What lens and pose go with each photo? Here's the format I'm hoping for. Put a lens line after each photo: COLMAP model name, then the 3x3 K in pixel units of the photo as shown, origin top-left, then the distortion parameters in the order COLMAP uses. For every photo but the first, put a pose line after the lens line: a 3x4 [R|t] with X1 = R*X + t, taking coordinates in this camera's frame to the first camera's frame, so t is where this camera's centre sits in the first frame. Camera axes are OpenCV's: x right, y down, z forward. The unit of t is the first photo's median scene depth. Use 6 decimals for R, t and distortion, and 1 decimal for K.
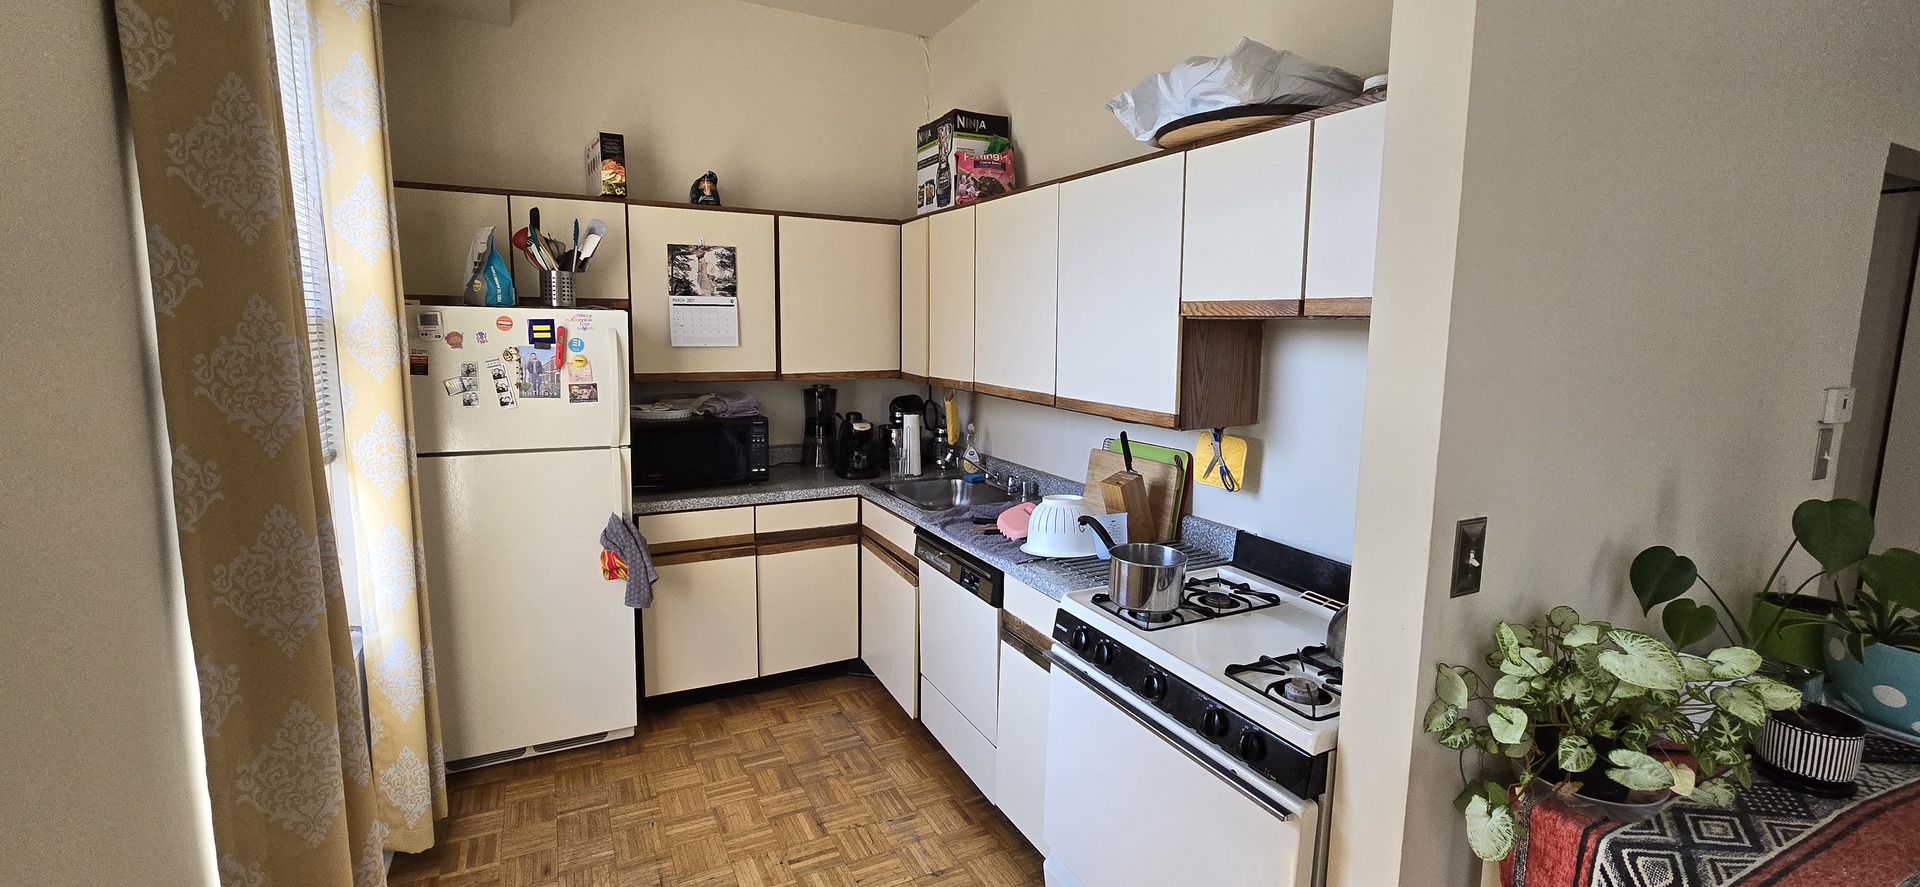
lens RADIAL K [[799.9, 0, 945.6], [0, 799.9, 416.8], [0, 0, 1]] dist [-0.000954, 0.000117]
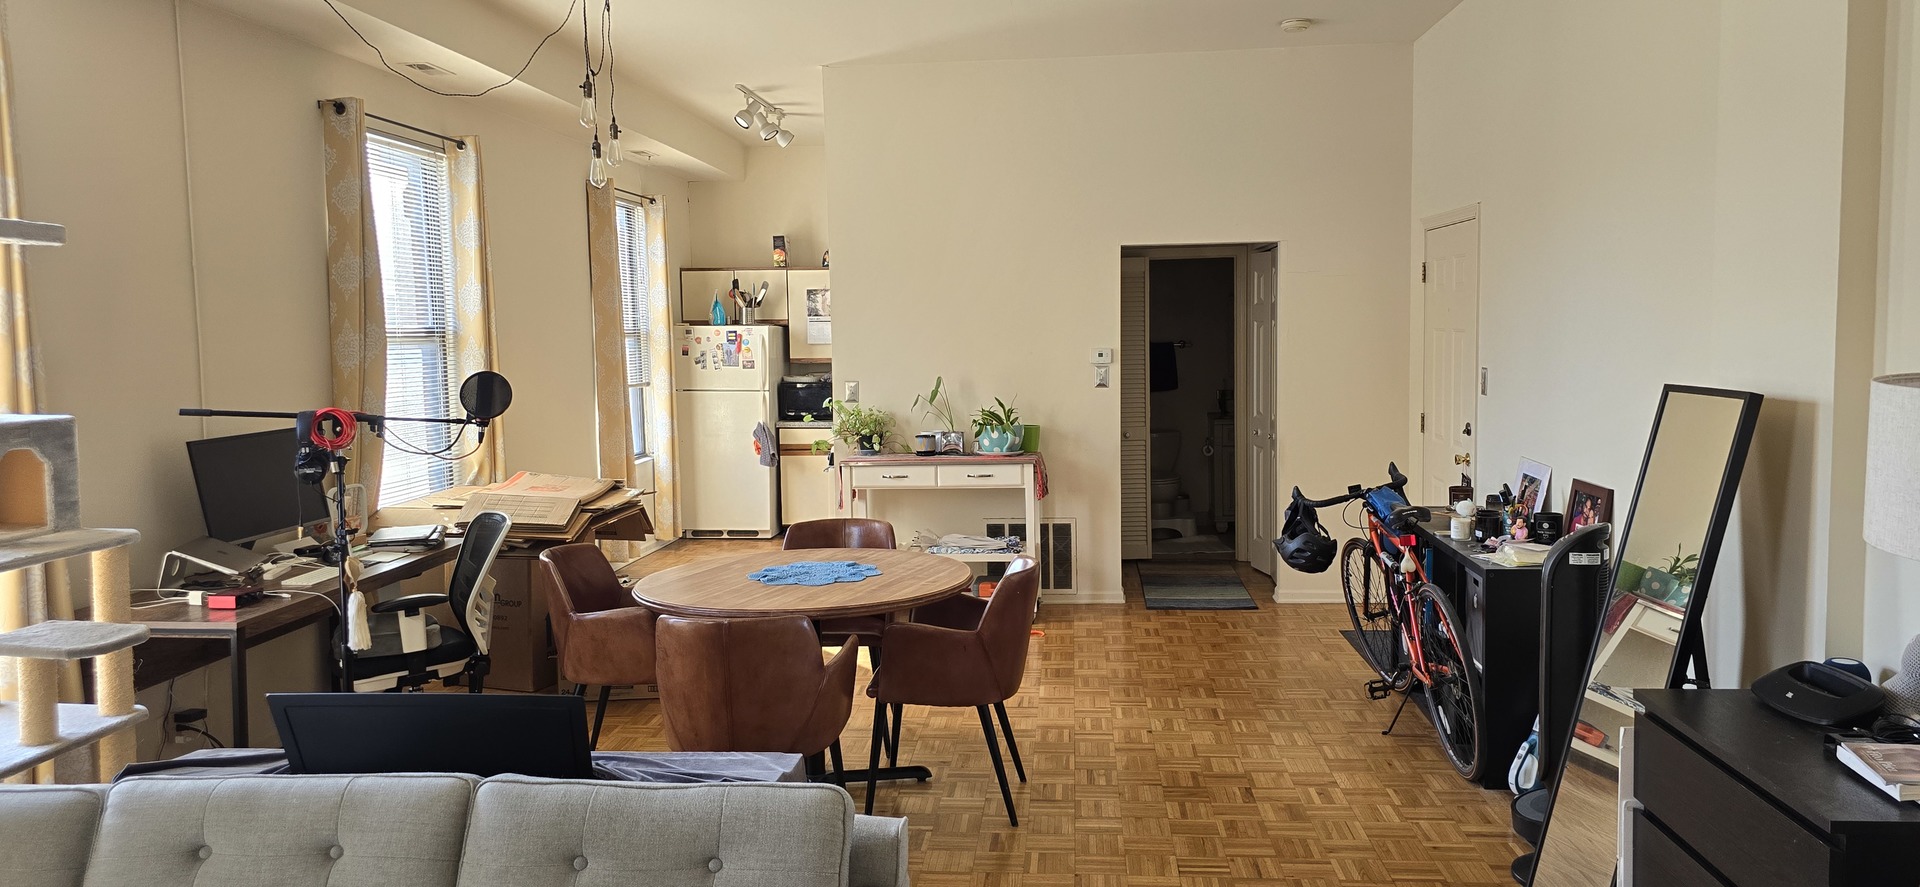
lens RADIAL K [[1335.4, 0, 970.8], [0, 1335.4, 424.1], [0, 0, 1]] dist [0.093205, -0.093948]
pose [[0.855994, 0.014640, -0.516779, 1.872539], [-0.036044, 0.998857, -0.031406, 0.215994], [0.515728, 0.045510, 0.855543, -1.718621]]
